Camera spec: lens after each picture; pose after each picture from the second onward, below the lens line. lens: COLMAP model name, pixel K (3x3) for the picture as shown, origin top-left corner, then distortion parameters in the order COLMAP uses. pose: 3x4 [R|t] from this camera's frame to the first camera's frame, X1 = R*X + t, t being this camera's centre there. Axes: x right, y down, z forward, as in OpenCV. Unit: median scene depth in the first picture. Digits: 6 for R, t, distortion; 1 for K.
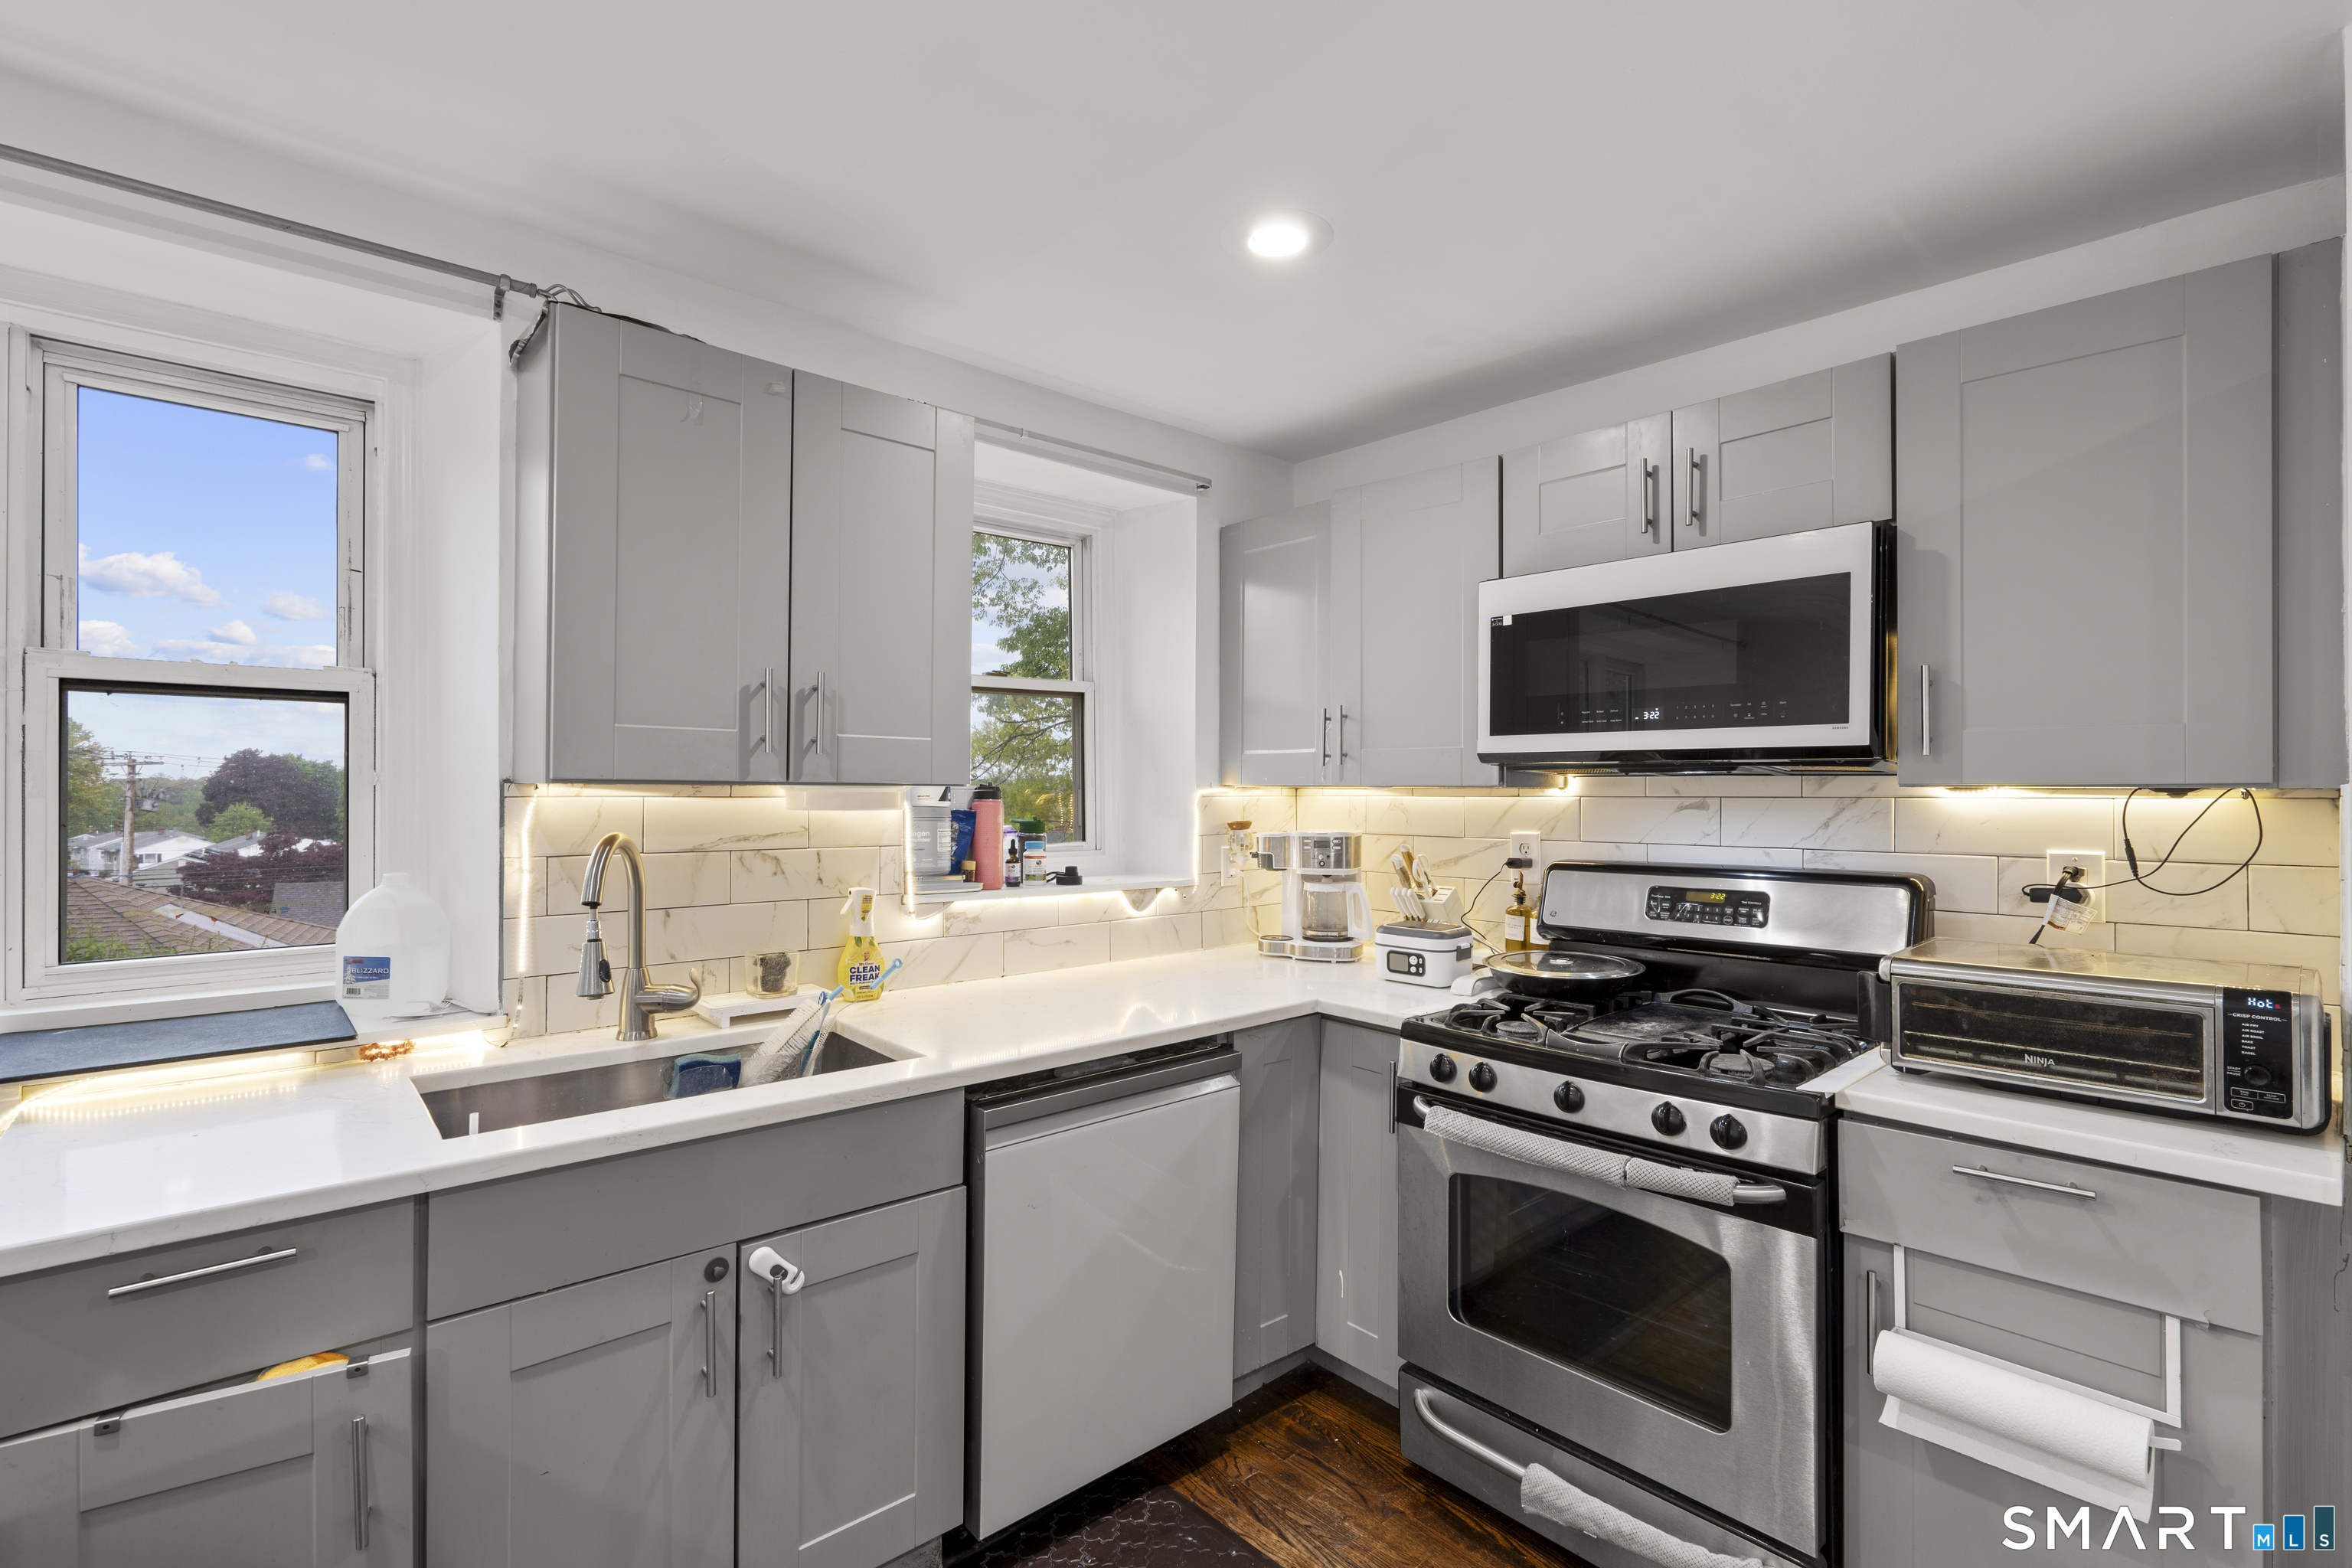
lens RADIAL K [[1052.5, 0, 1176.0], [0, 1052.5, 784.0], [0, 0, 1]] dist [-0.003768, 0.001490]
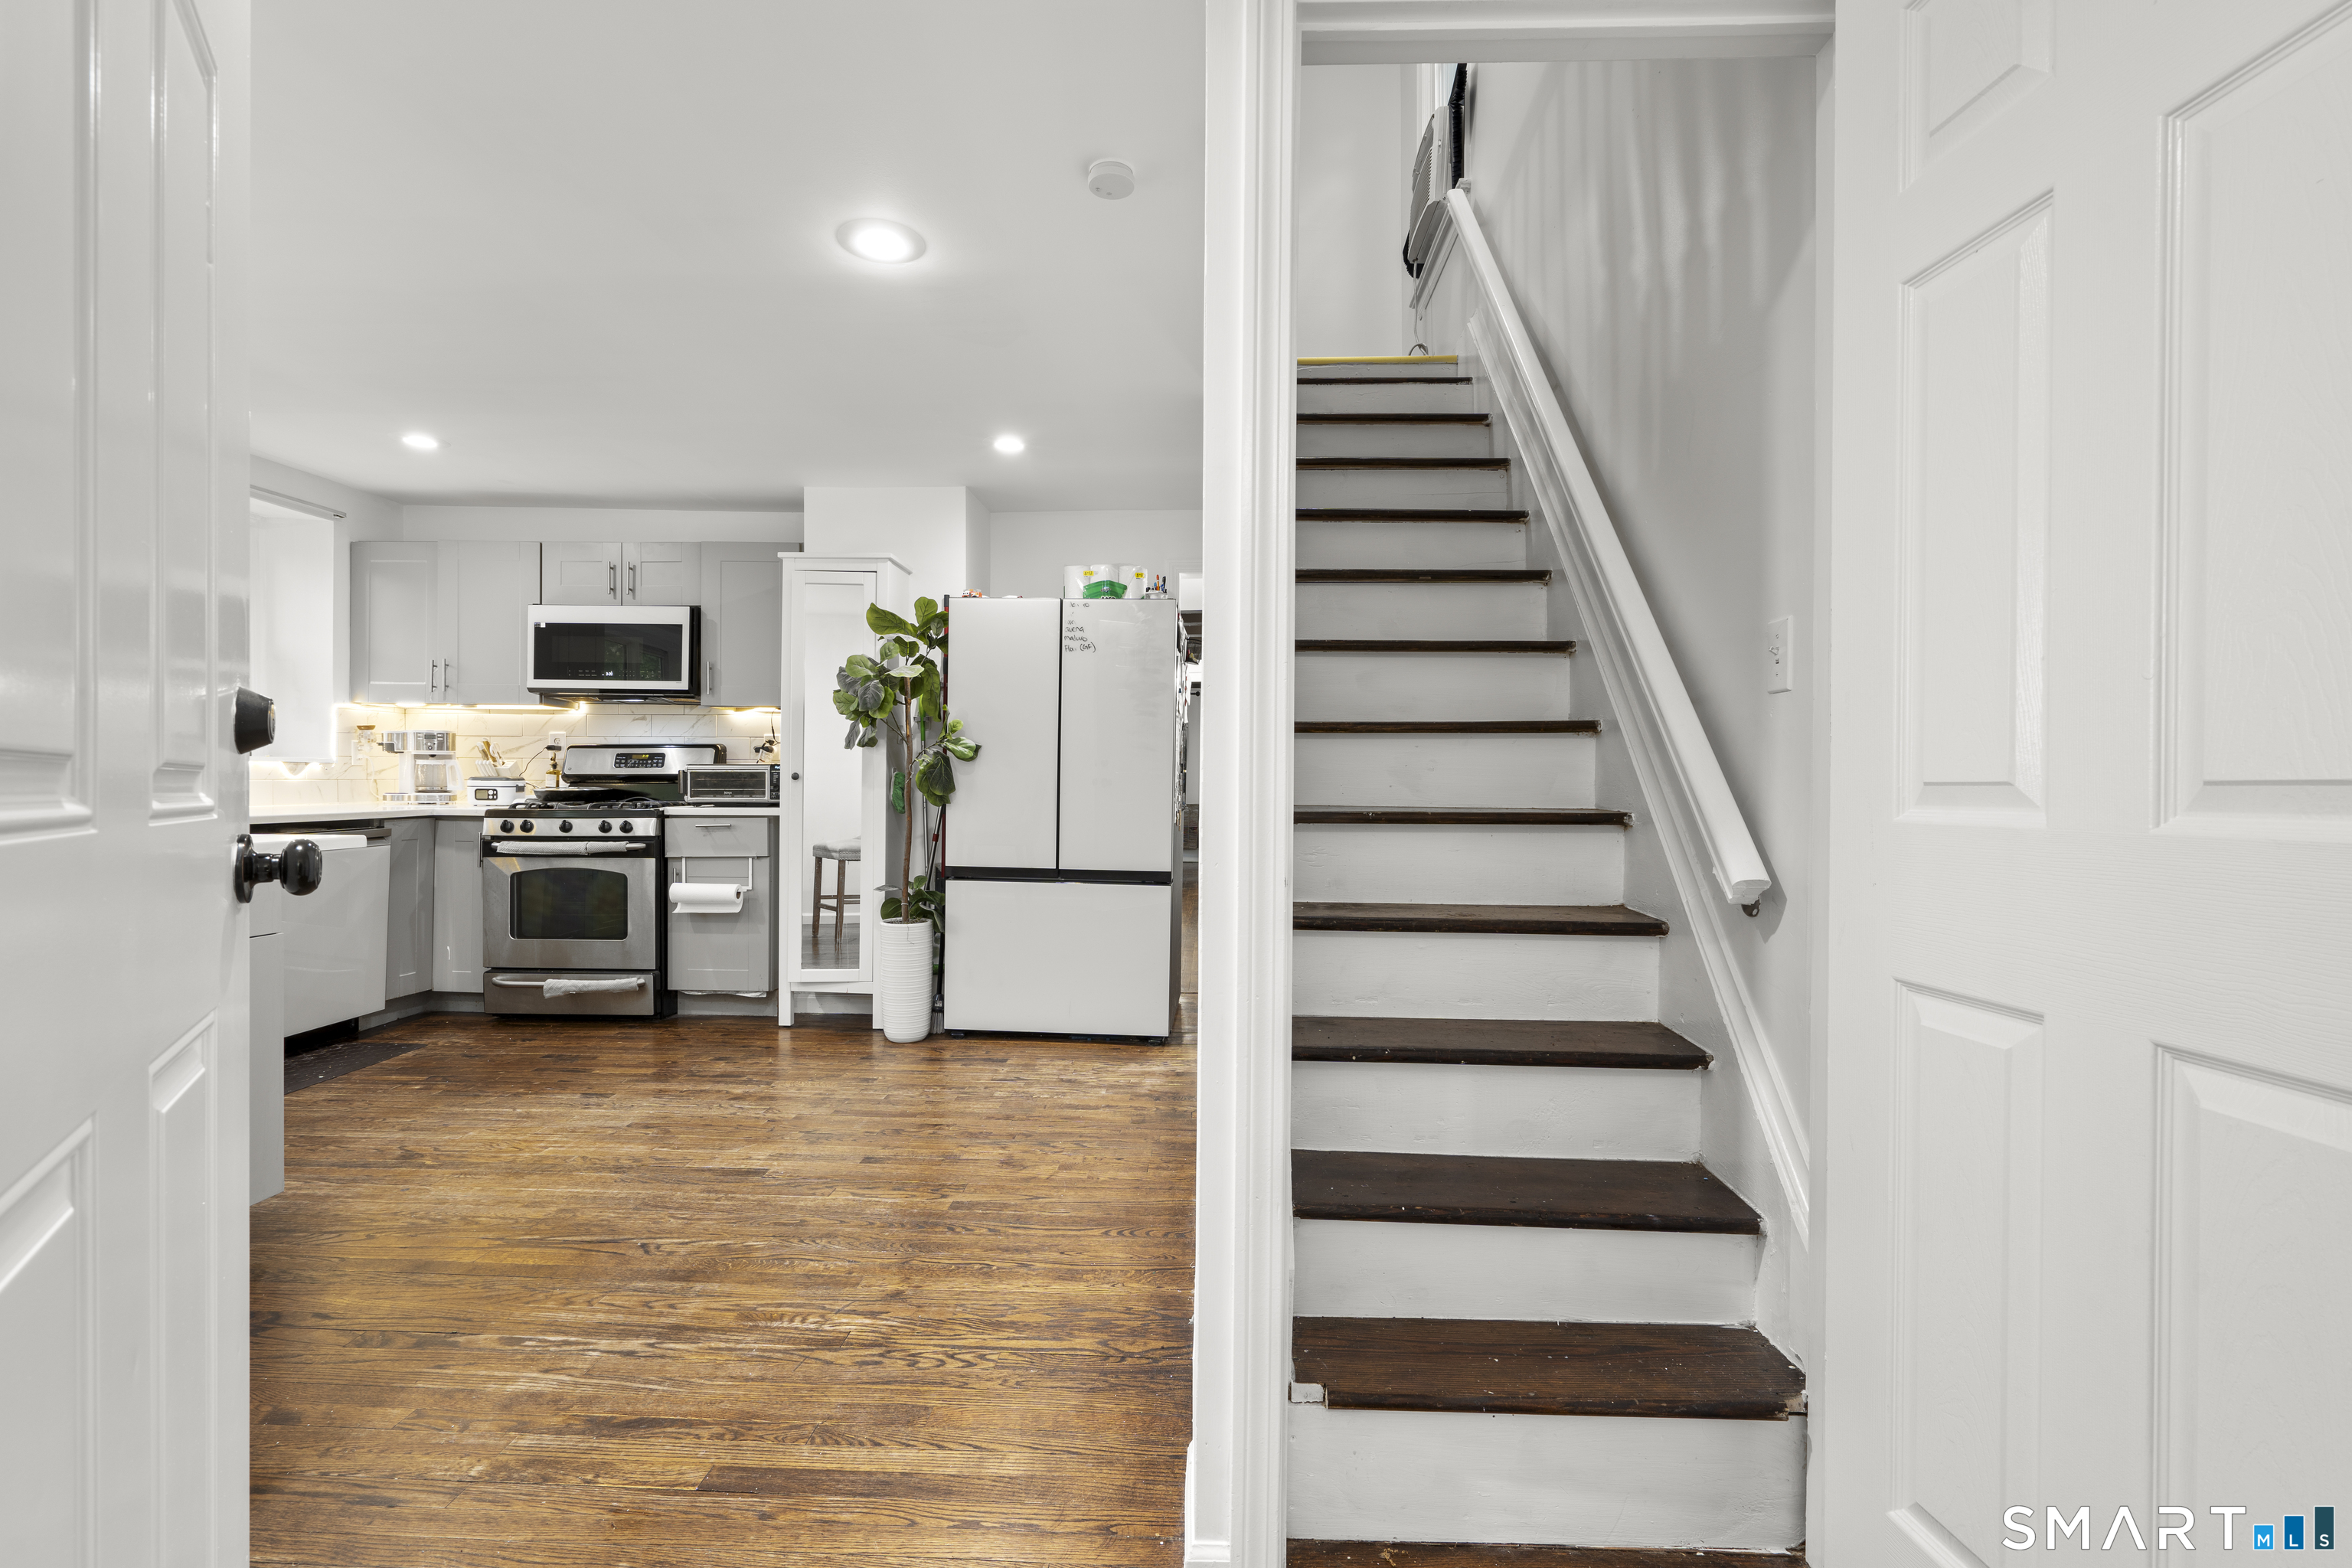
lens RADIAL K [[1052.5, 0, 1176.0], [0, 1052.5, 784.0], [0, 0, 1]] dist [-0.003768, 0.001490]
pose [[0.691139, -0.004864, 0.722706, -0.333736], [-0.012524, 0.999747, 0.018705, 0.108412], [-0.722614, -0.021979, 0.690903, -1.384635]]
